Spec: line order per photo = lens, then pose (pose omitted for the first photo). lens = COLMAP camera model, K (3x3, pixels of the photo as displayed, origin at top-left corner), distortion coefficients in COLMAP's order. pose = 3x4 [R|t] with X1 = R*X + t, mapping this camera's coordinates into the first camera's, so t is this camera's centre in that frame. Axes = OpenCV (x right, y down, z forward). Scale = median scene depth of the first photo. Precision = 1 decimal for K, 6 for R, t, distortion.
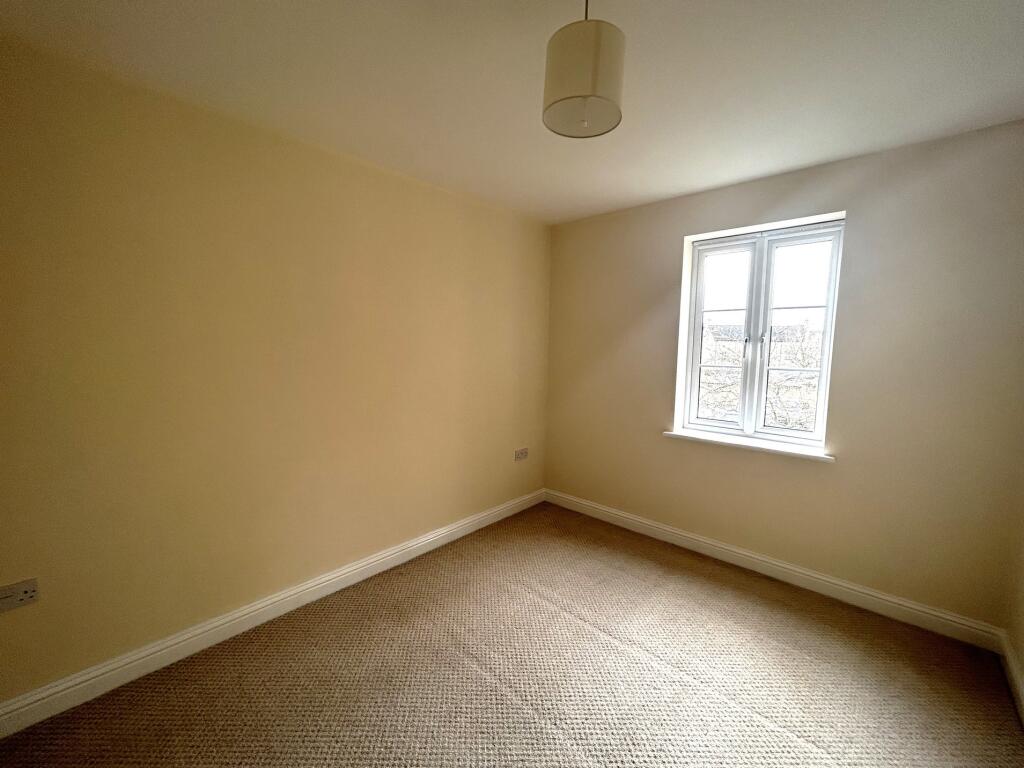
lens RADIAL K [[410.0, 0, 512.0], [0, 410.0, 384.0], [0, 0, 1]] dist [-0.000508, 0.000332]
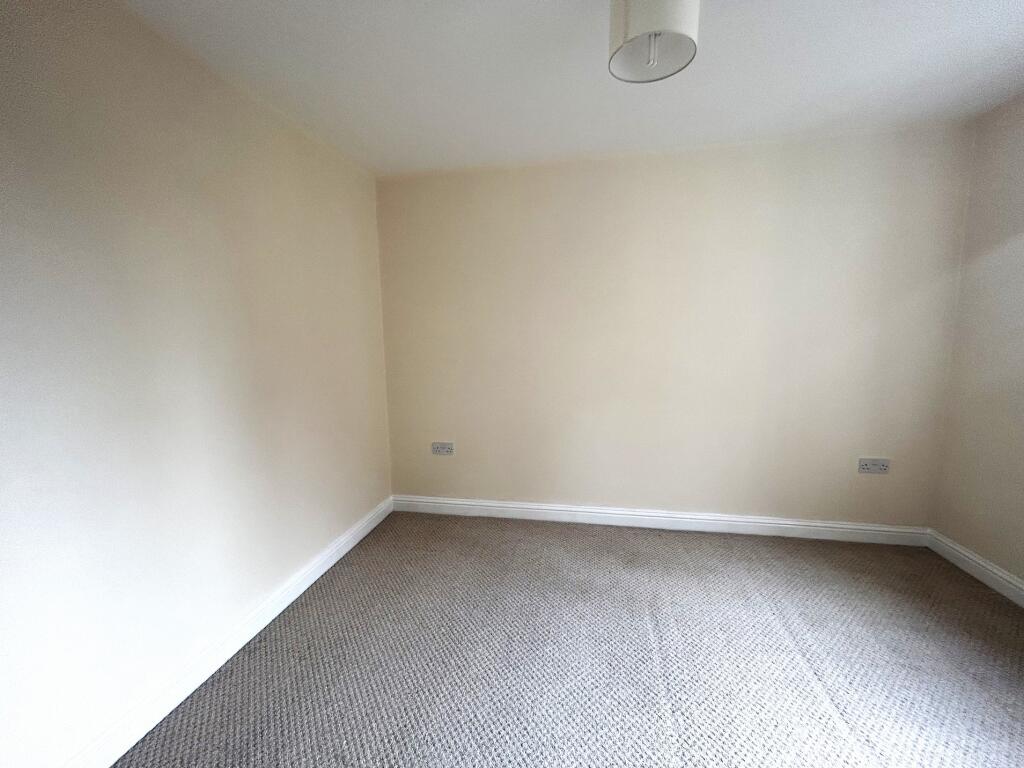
lens RADIAL K [[410.0, 0, 512.0], [0, 410.0, 384.0], [0, 0, 1]] dist [-0.000508, 0.000332]
pose [[0.523499, 0.080702, -0.848196, 0.424029], [-0.054627, 0.996635, 0.061110, 0.028090], [0.850273, 0.014343, 0.526146, 0.116787]]
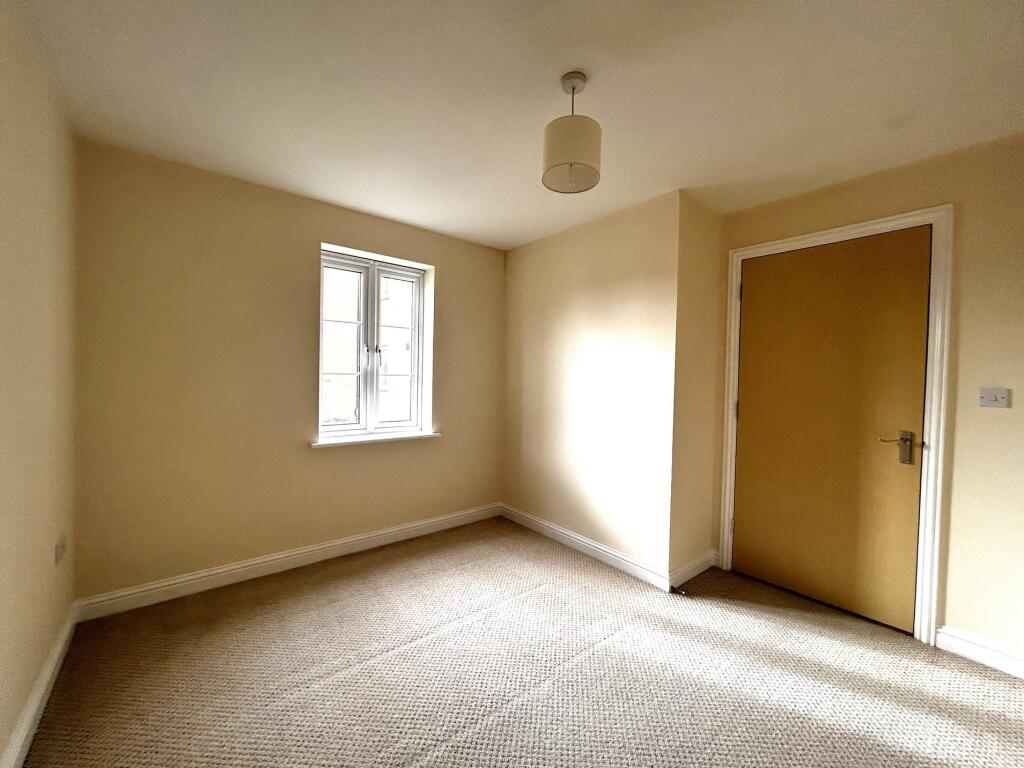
lens RADIAL K [[410.0, 0, 512.0], [0, 410.0, 384.0], [0, 0, 1]] dist [-0.000508, 0.000332]
pose [[0.136434, -0.028410, 0.990242, -0.597778], [0.076357, 0.996917, 0.018081, -0.001534], [-0.987702, 0.073145, 0.138182, 0.512701]]
